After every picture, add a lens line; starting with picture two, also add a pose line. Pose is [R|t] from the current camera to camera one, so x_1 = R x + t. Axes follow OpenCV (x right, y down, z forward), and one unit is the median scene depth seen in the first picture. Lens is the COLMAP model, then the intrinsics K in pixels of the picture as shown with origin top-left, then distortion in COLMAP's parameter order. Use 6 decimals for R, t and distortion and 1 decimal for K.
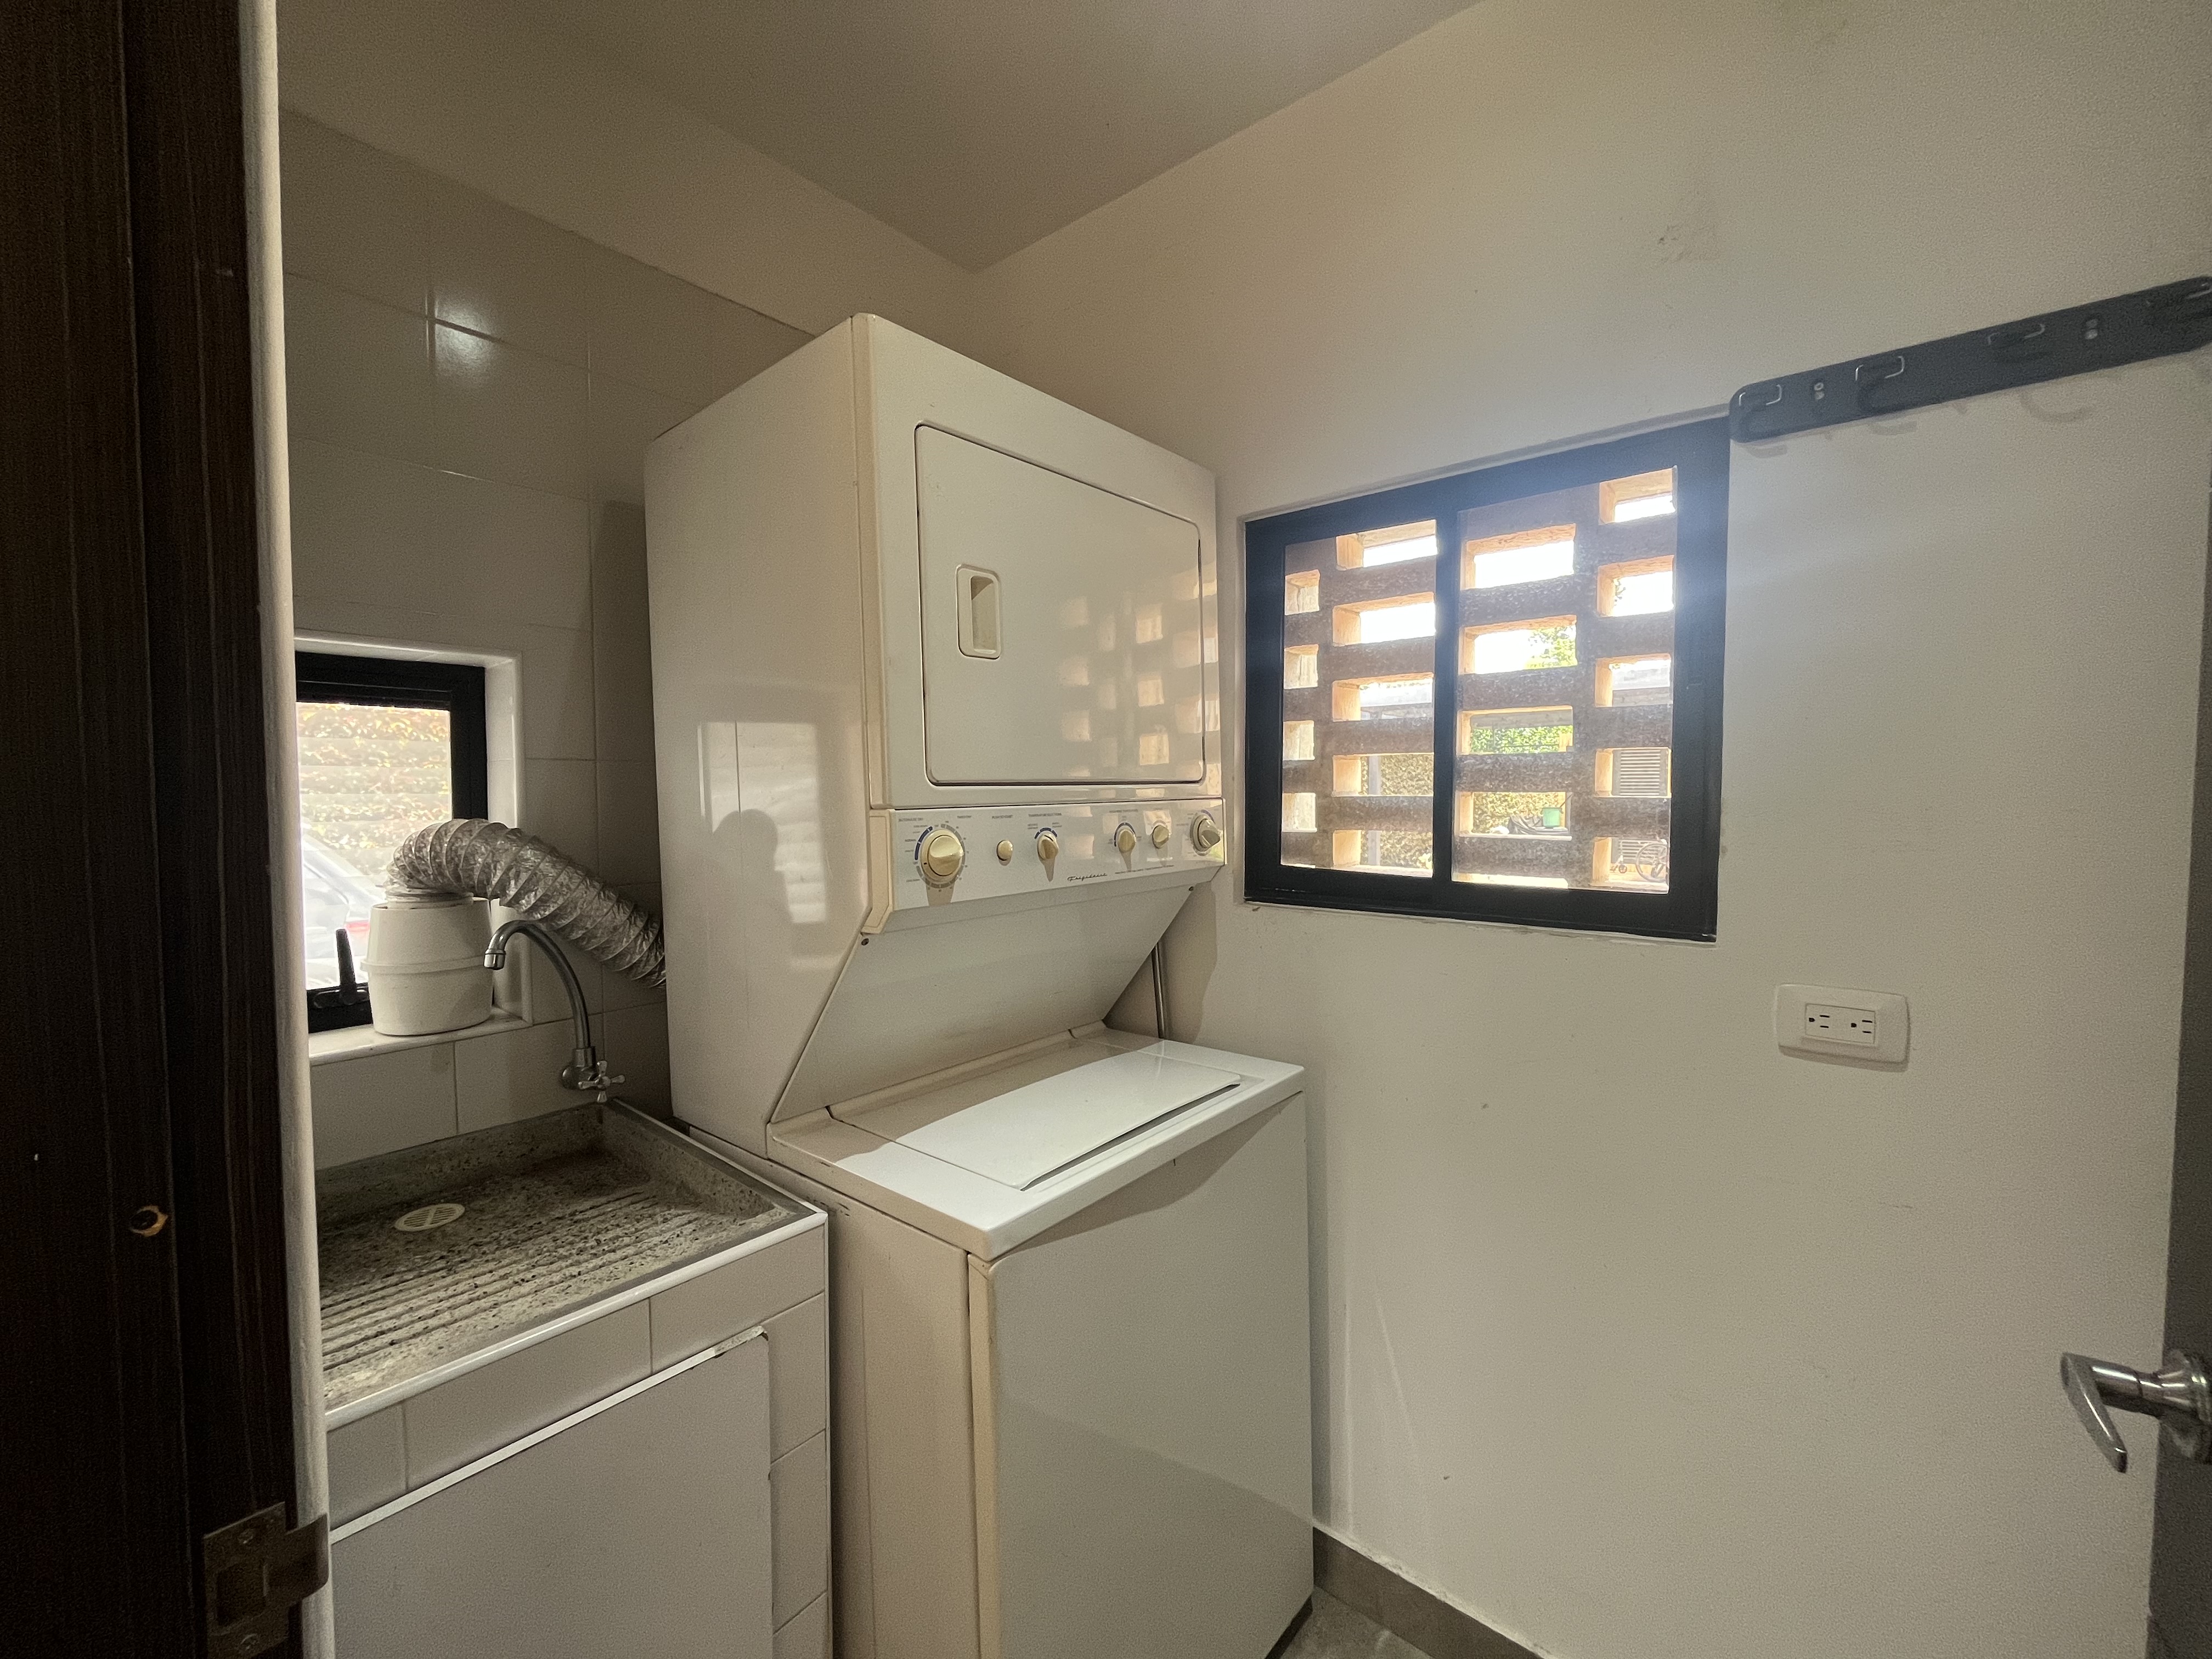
lens RADIAL K [[908.6, 0, 1102.8], [0, 908.6, 831.7], [0, 0, 1]] dist [-0.003145, 0.000074]
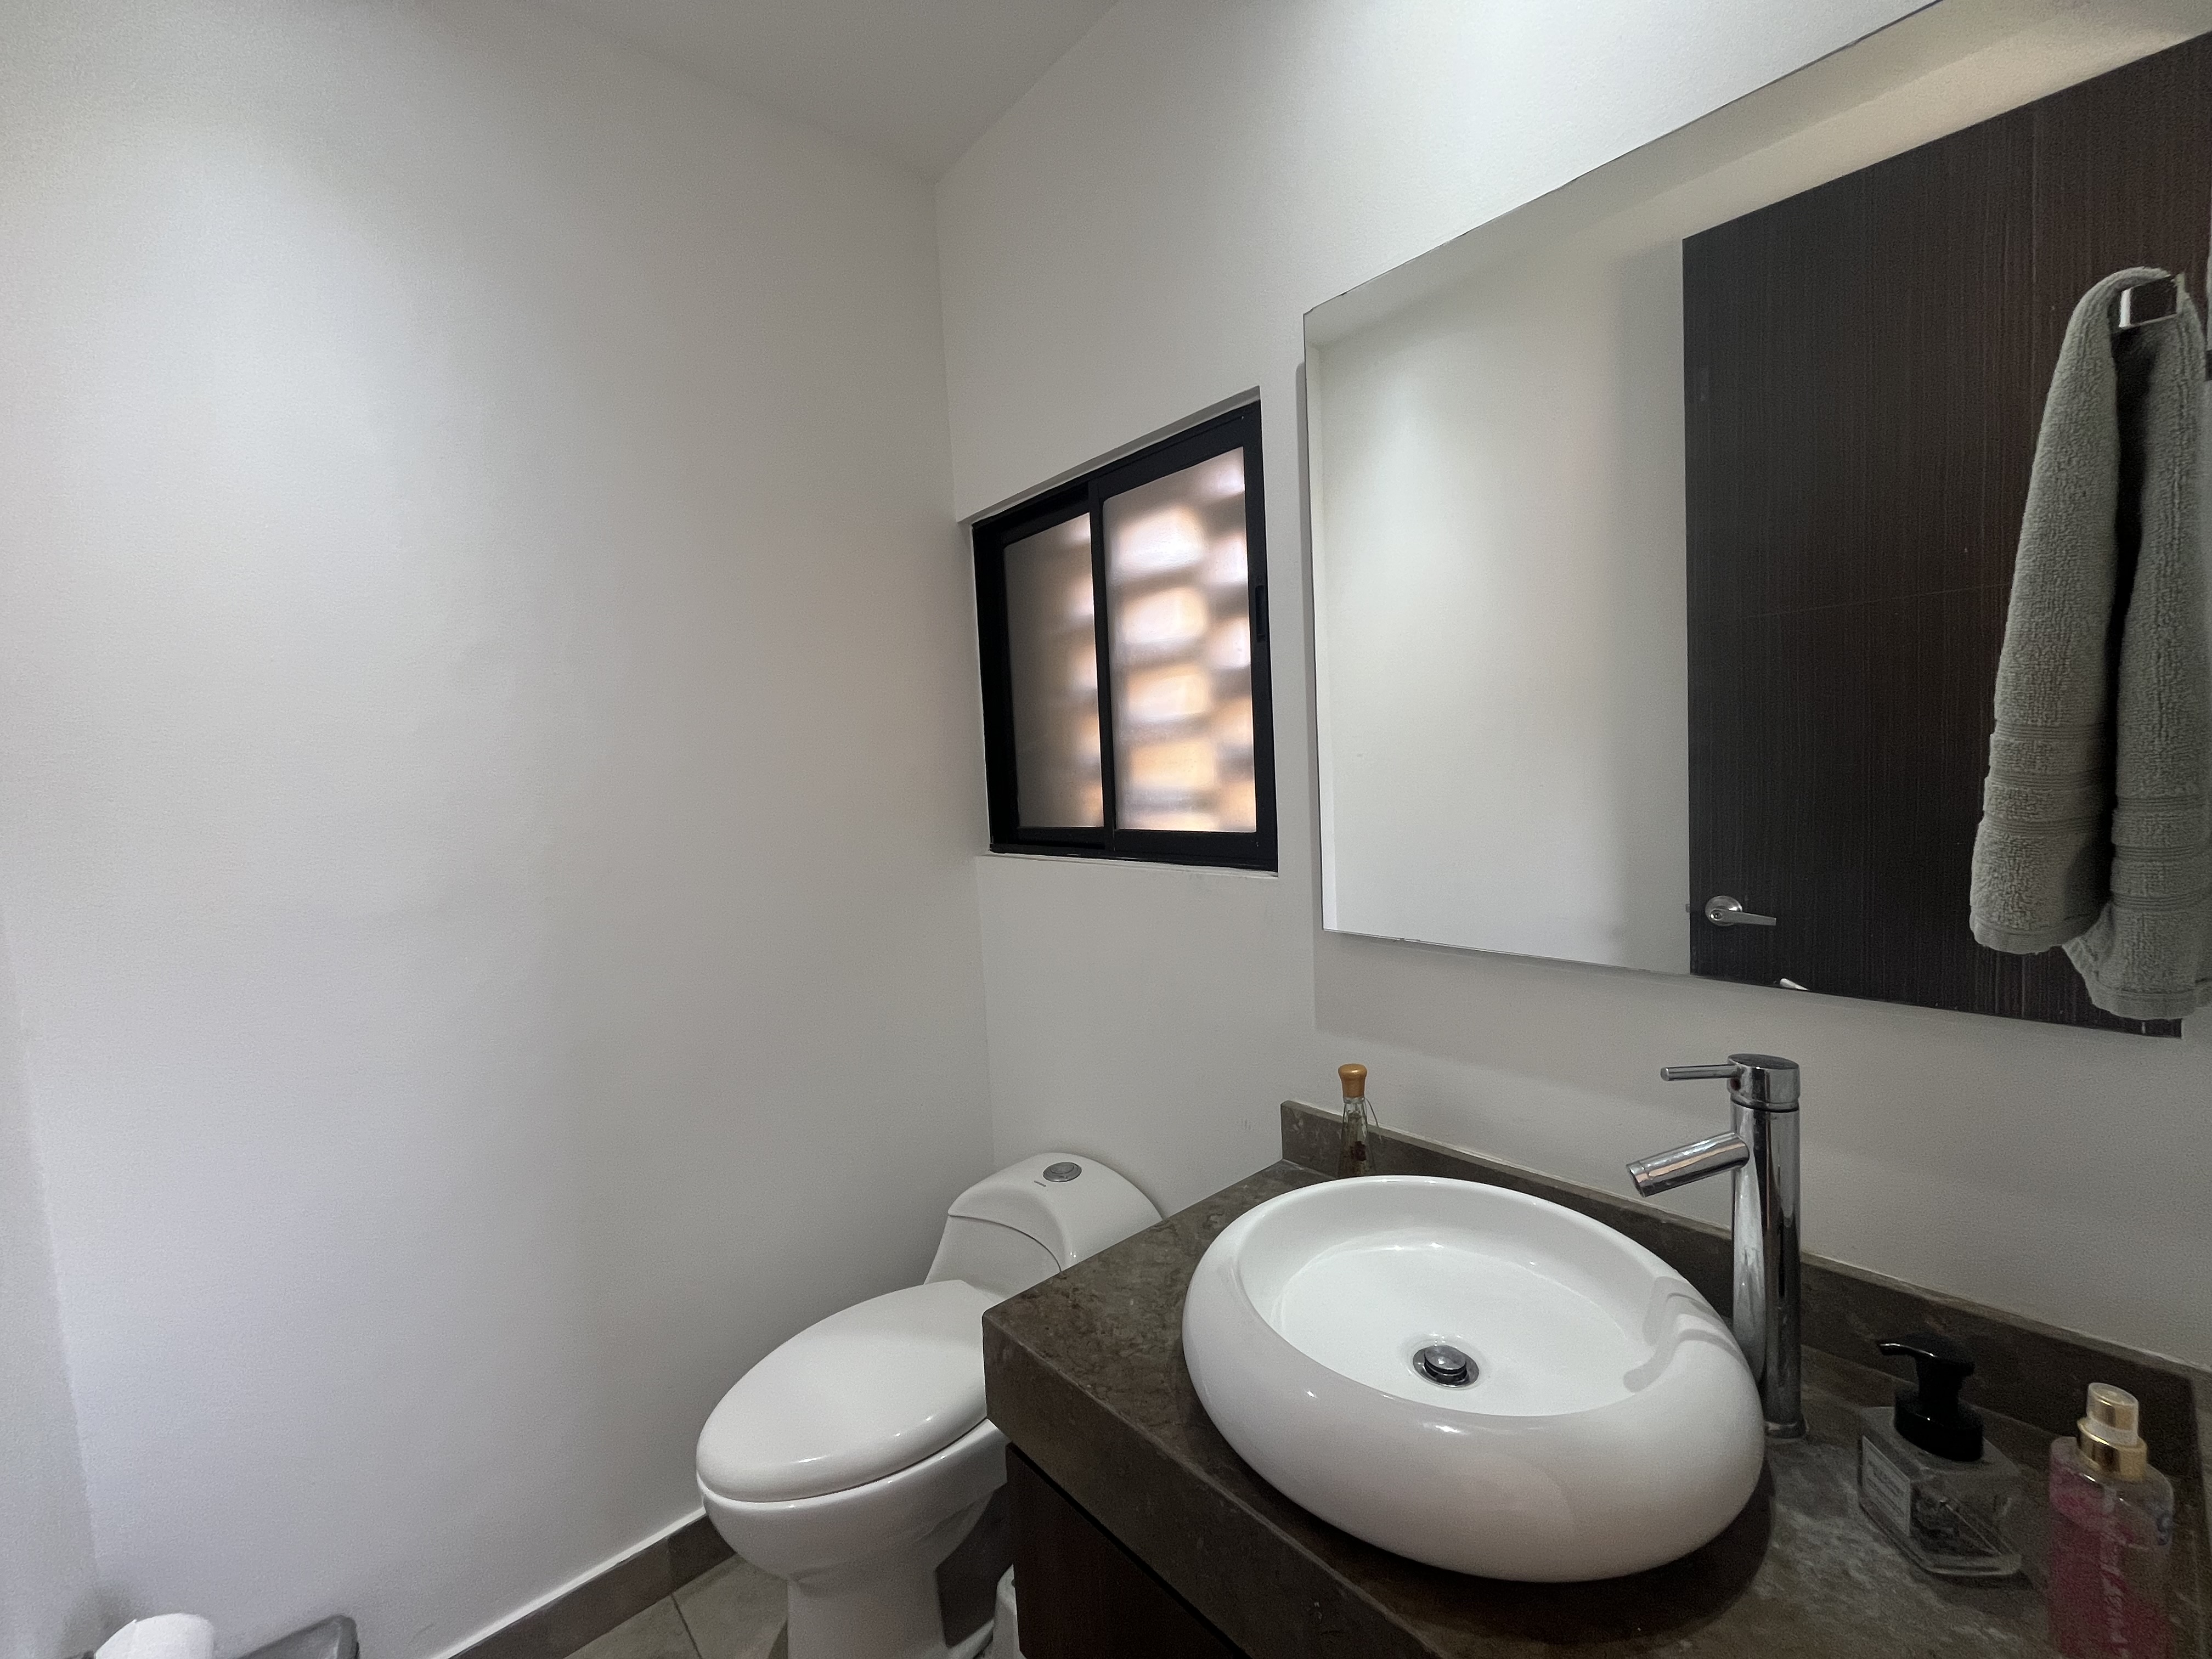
lens RADIAL K [[908.6, 0, 1102.8], [0, 908.6, 831.7], [0, 0, 1]] dist [-0.003145, 0.000074]
pose [[0.984794, -0.039335, -0.169217, 0.559945], [0.045609, 0.998403, 0.033350, 0.021935], [0.167635, -0.040560, 0.985014, -0.135074]]
